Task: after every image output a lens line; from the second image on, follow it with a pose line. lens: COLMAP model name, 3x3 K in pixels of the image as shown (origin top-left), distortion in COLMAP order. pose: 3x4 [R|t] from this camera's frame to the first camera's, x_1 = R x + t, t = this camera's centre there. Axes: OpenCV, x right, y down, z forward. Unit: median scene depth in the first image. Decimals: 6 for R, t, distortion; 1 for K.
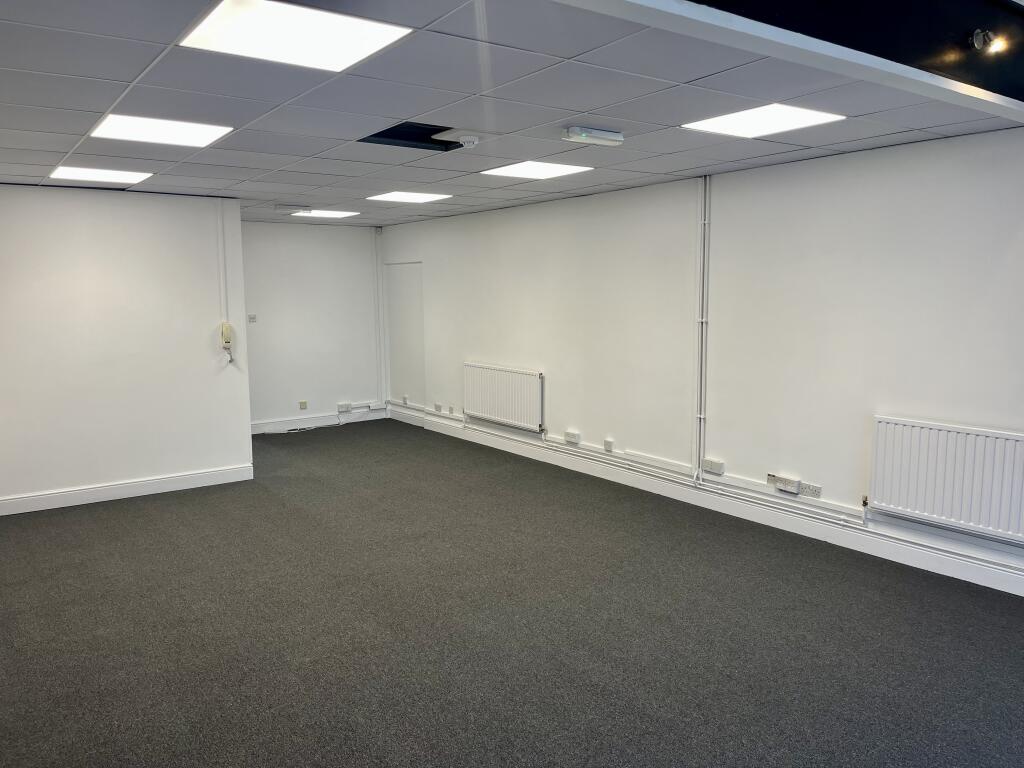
lens RADIAL K [[767.0, 0, 513.3], [0, 767.0, 381.7], [0, 0, 1]] dist [0.035449, -0.026538]
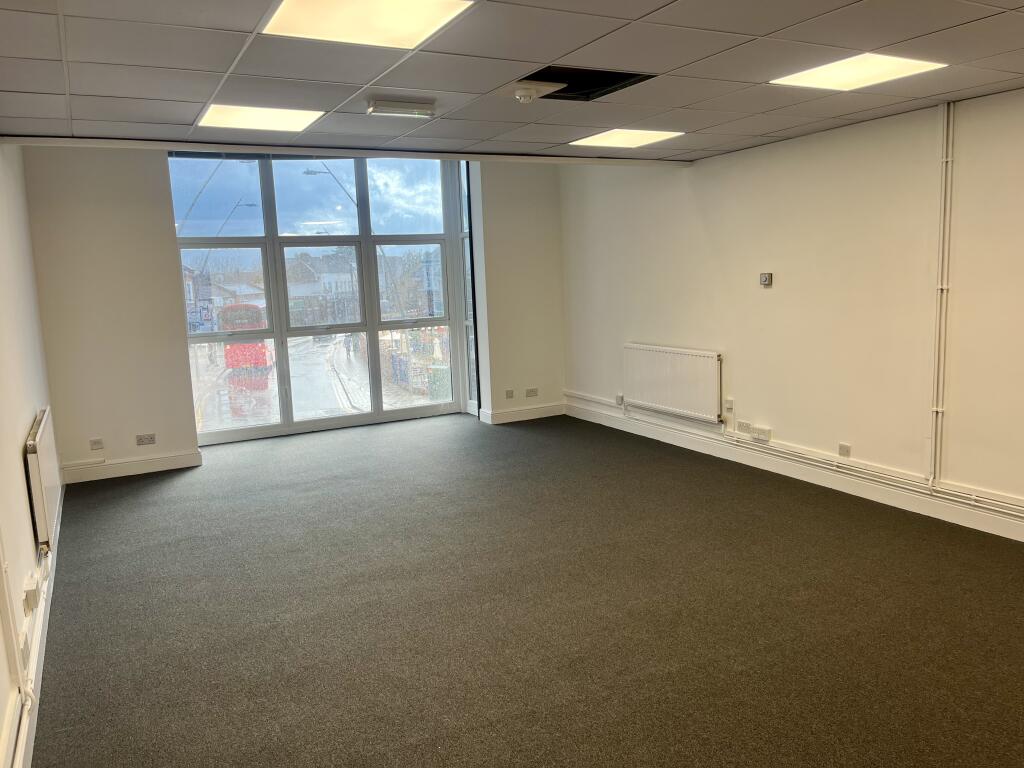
lens RADIAL K [[767.0, 0, 509.5], [0, 767.0, 383.3], [0, 0, 1]] dist [0.035449, -0.026538]
pose [[0.992799, -0.013230, -0.119059, -0.099253], [0.017388, 0.999272, 0.033955, -0.013295], [0.118523, -0.035781, 0.992306, 0.130942]]
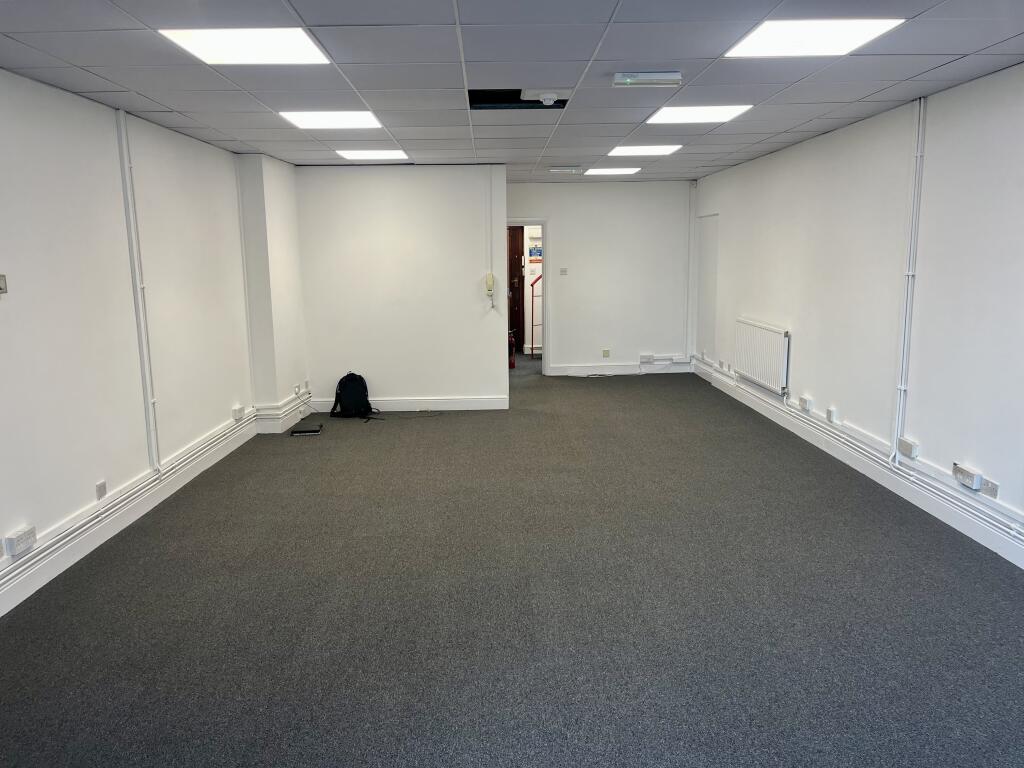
lens RADIAL K [[767.0, 0, 503.7], [0, 767.0, 383.4], [0, 0, 1]] dist [0.035449, -0.026538]
pose [[0.828455, 0.089328, -0.552886, 0.286602], [-0.057893, 0.995569, 0.074104, 0.001929], [0.557055, -0.029384, 0.829955, 0.040264]]
